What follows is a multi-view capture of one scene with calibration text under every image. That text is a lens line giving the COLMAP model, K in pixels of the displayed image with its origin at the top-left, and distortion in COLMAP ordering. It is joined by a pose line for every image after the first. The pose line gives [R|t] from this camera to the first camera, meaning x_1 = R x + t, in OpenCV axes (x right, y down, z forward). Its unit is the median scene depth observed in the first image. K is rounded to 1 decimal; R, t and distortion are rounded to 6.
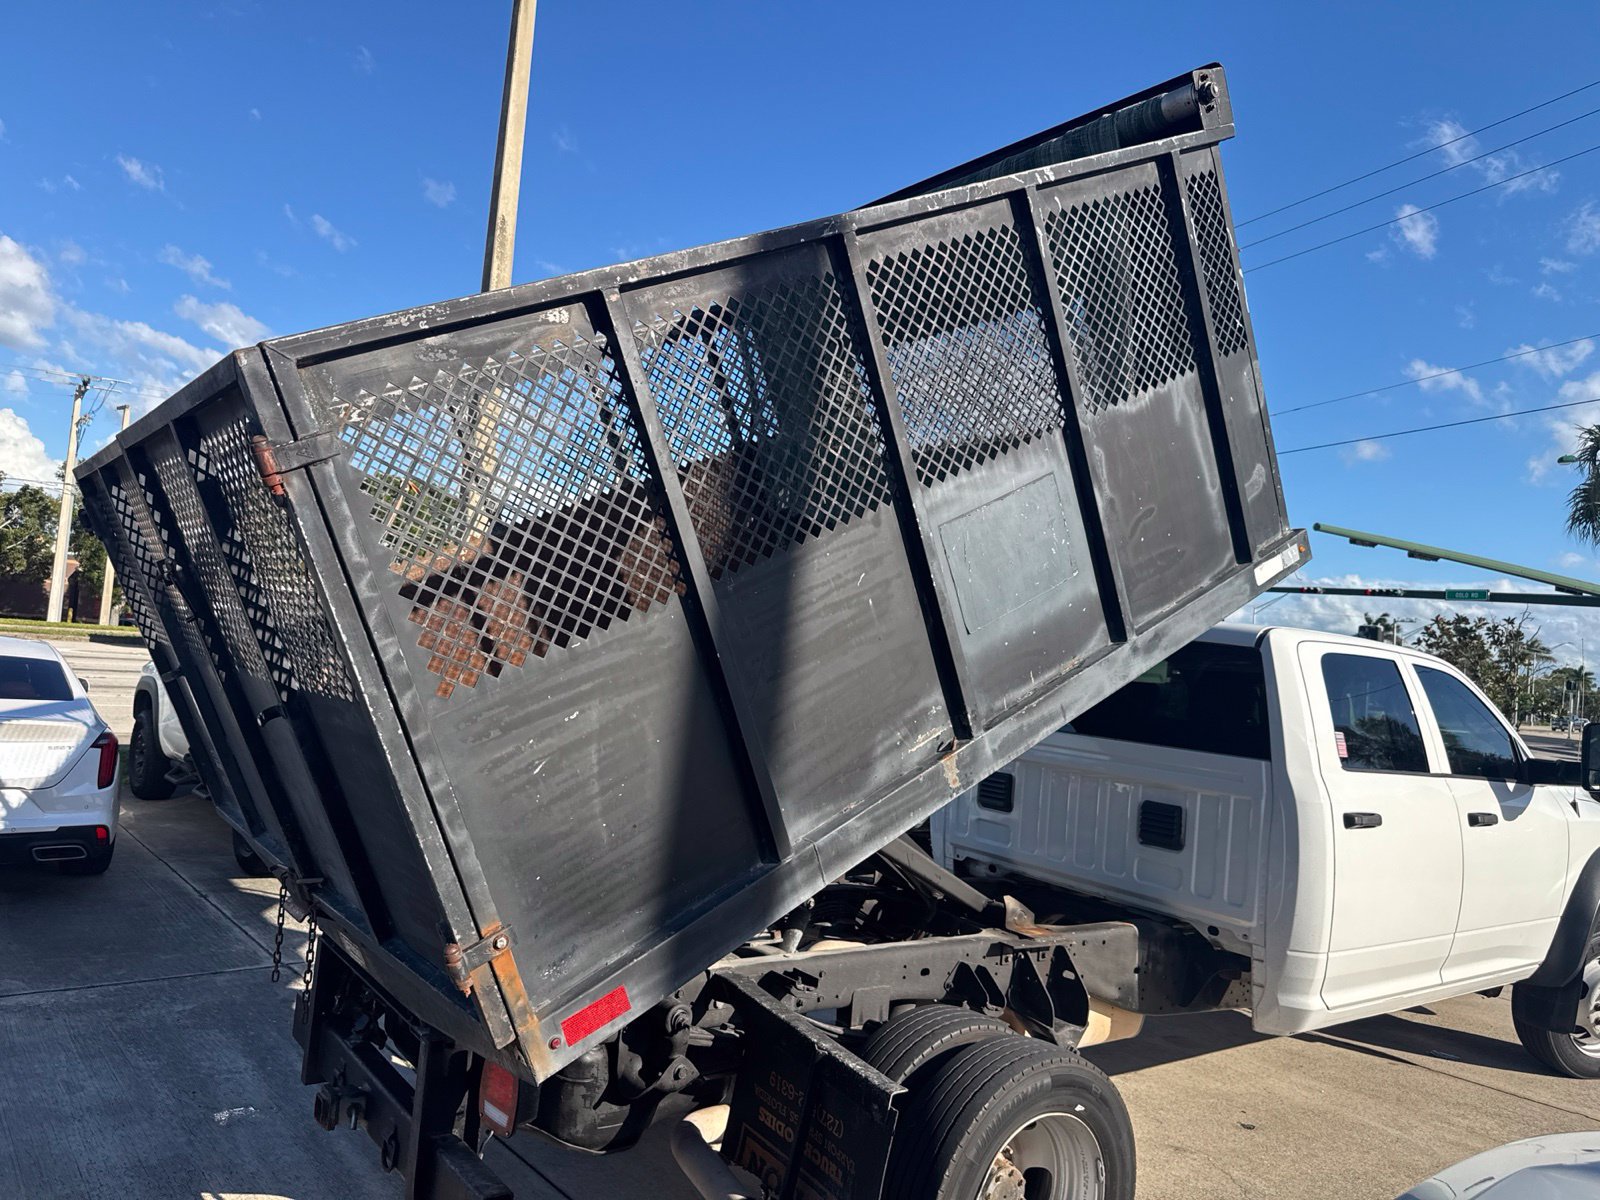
lens RADIAL K [[1161.1, 0, 781.6], [0, 1161.1, 574.2], [0, 0, 1]] dist [-0.027069, 0.000754]
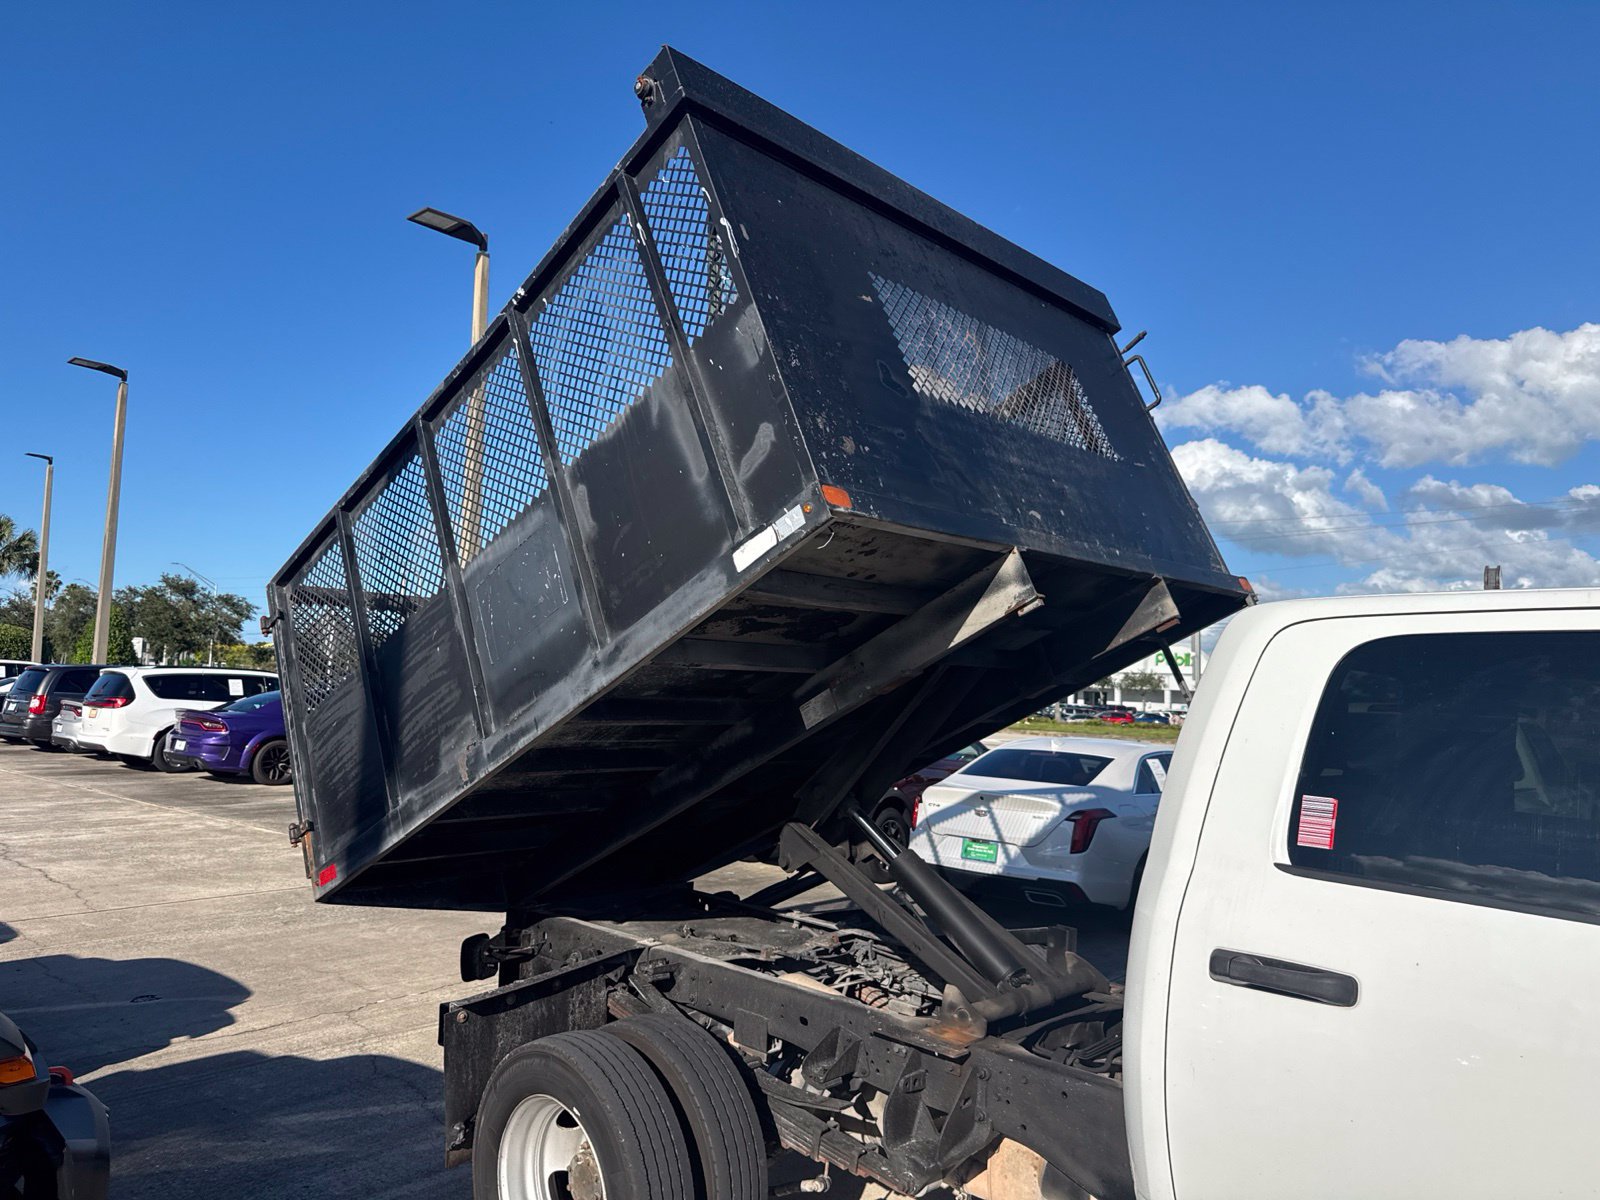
lens RADIAL K [[1117.2, 0, 800.9], [0, 1117.2, 598.0], [0, 0, 1]] dist [0.103689, -0.137308]
pose [[0.178487, -0.154652, -0.971712, 1.190435], [0.046352, 0.987796, -0.148698, 0.148398], [0.982850, -0.018500, 0.183477, 0.902293]]
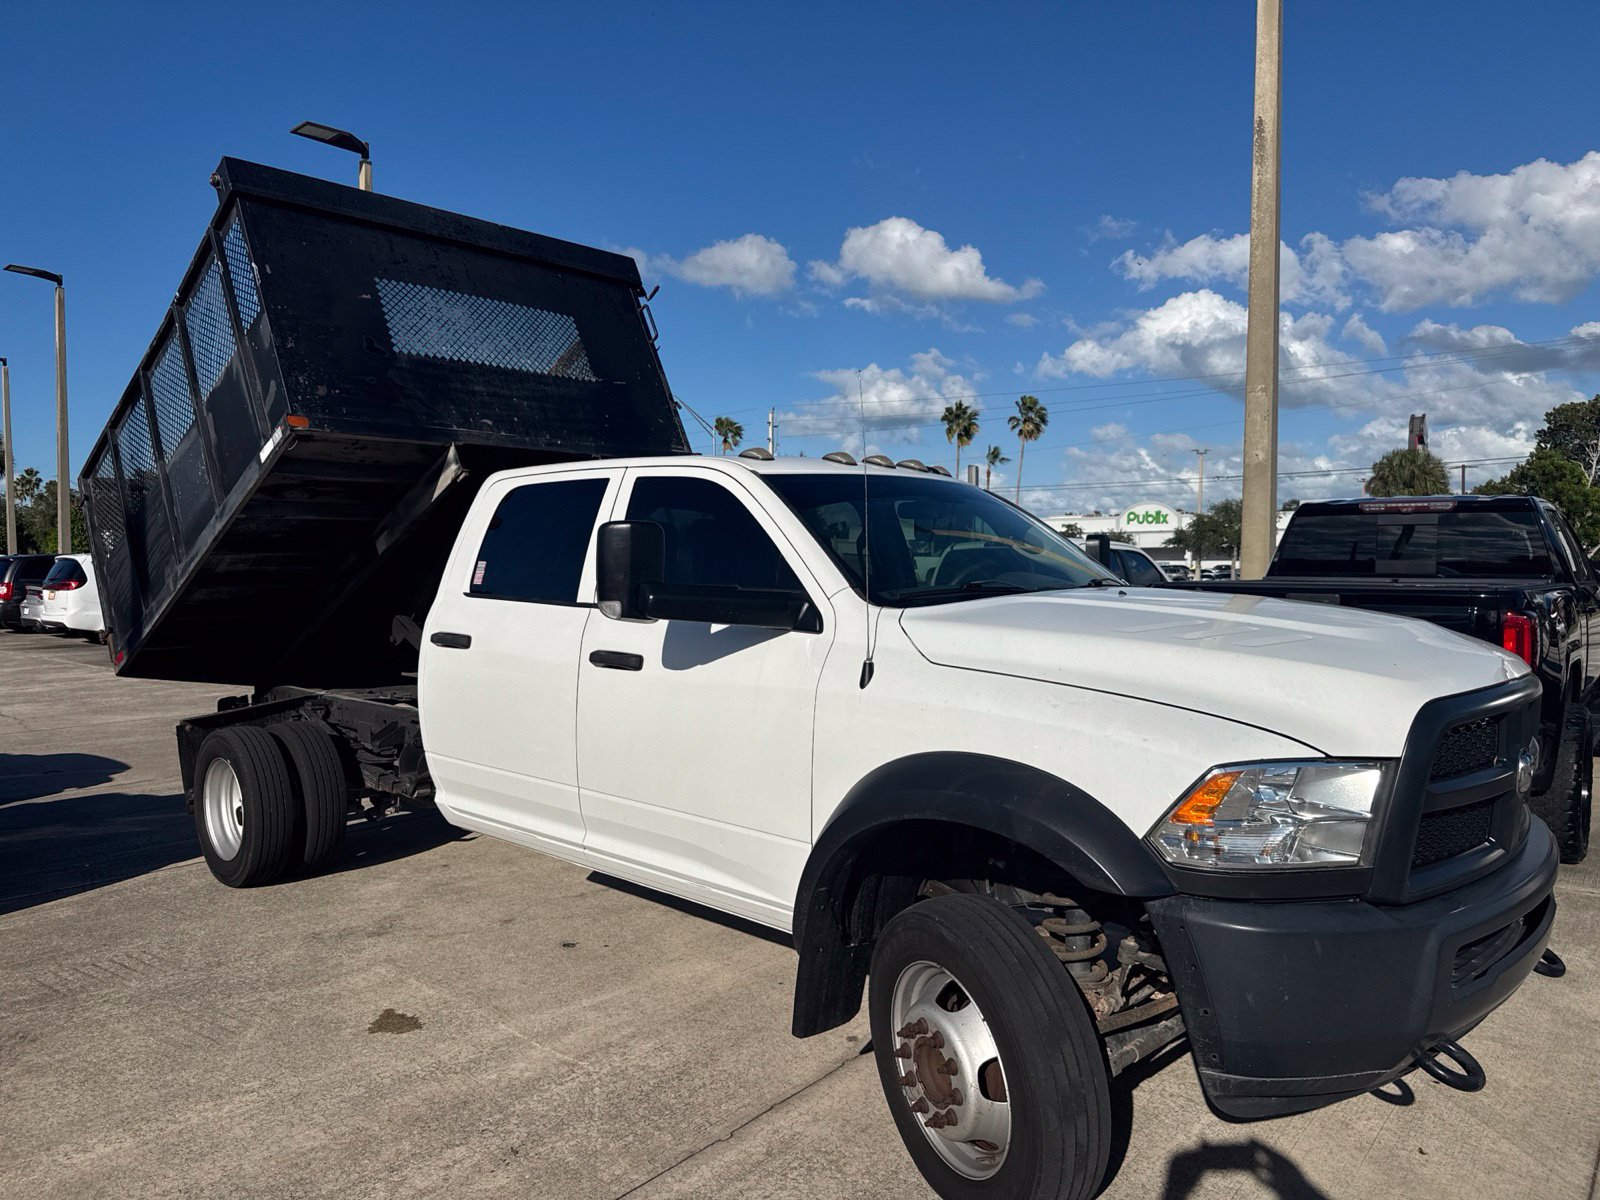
lens RADIAL K [[1157.3, 0, 821.8], [0, 1157.3, 605.1], [0, 0, 1]] dist [0.067707, -0.086744]
pose [[0.175242, -0.047134, -0.983396, 2.047733], [0.082041, 0.996078, -0.033122, 0.307266], [0.981101, -0.074874, 0.178422, 1.439189]]
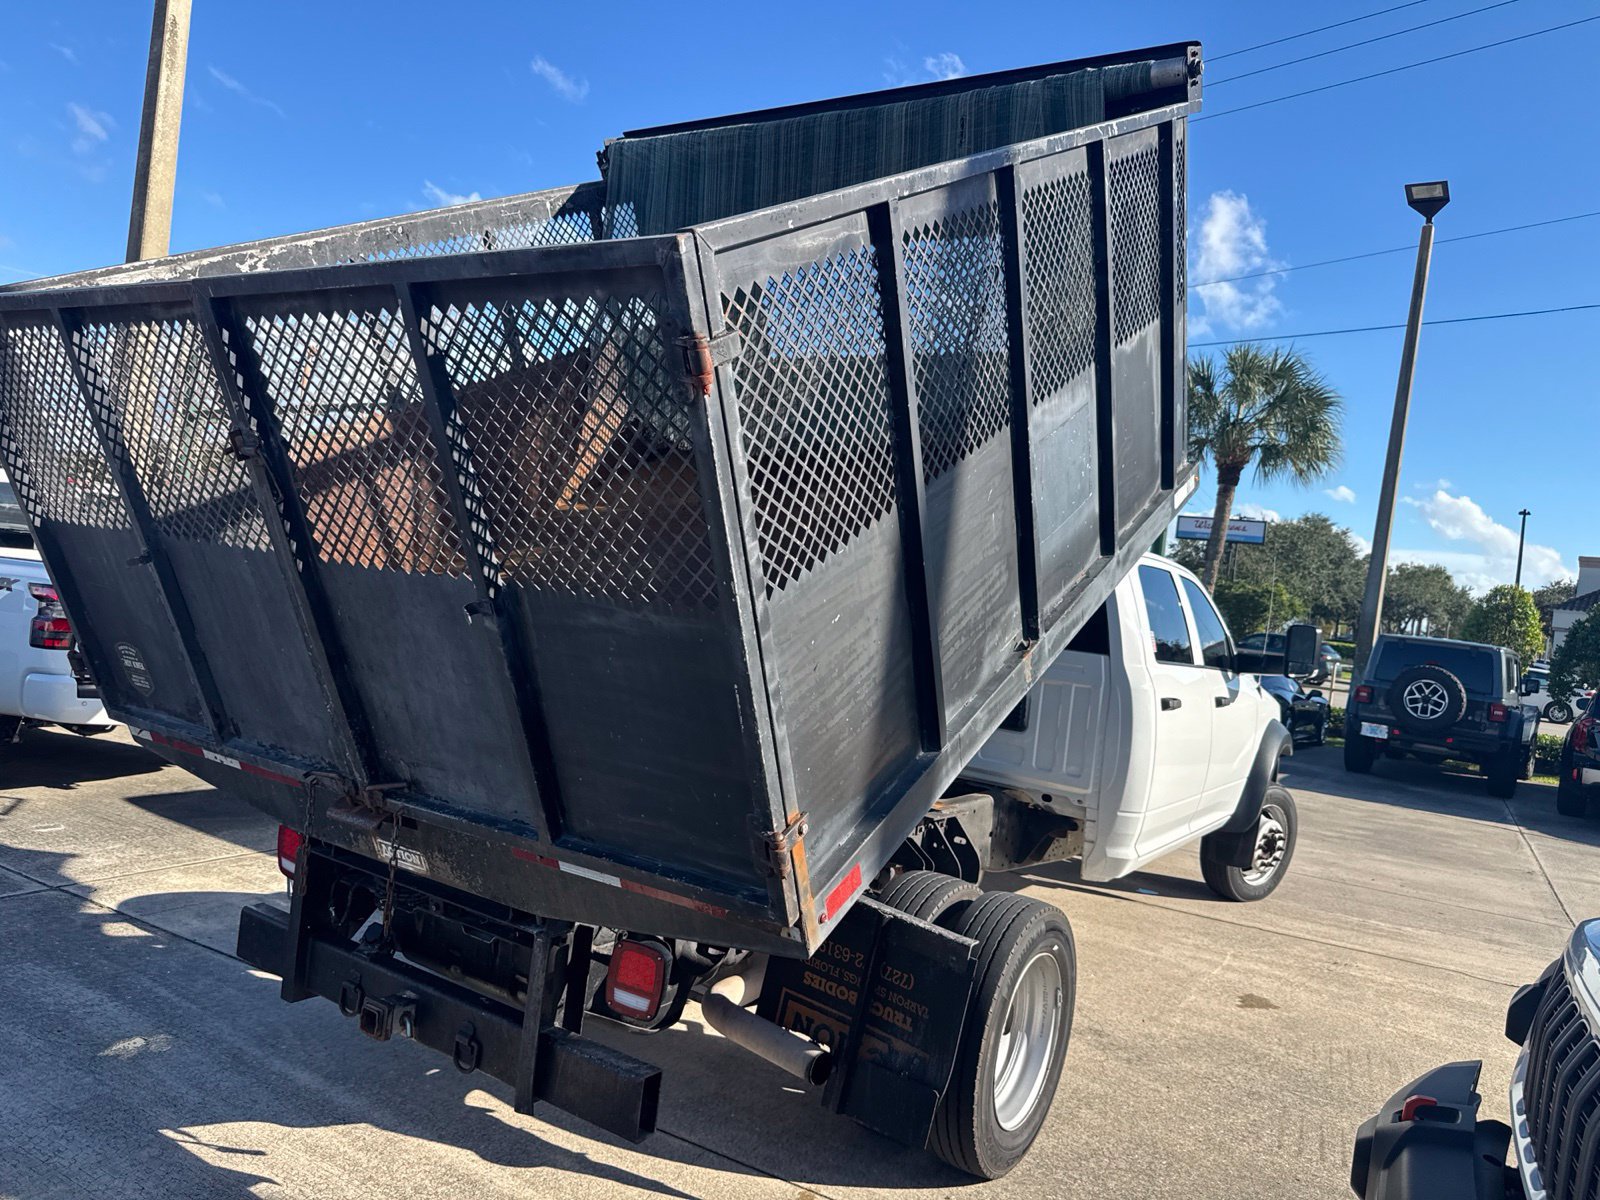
lens RADIAL K [[1151.5, 0, 794.7], [0, 1151.5, 595.6], [0, 0, 1]] dist [-0.000836, -0.007826]
pose [[0.937198, 0.017190, 0.348375, -0.360327], [-0.056686, 0.993013, 0.103497, -0.002228], [-0.344162, -0.116745, 0.931624, 0.029952]]
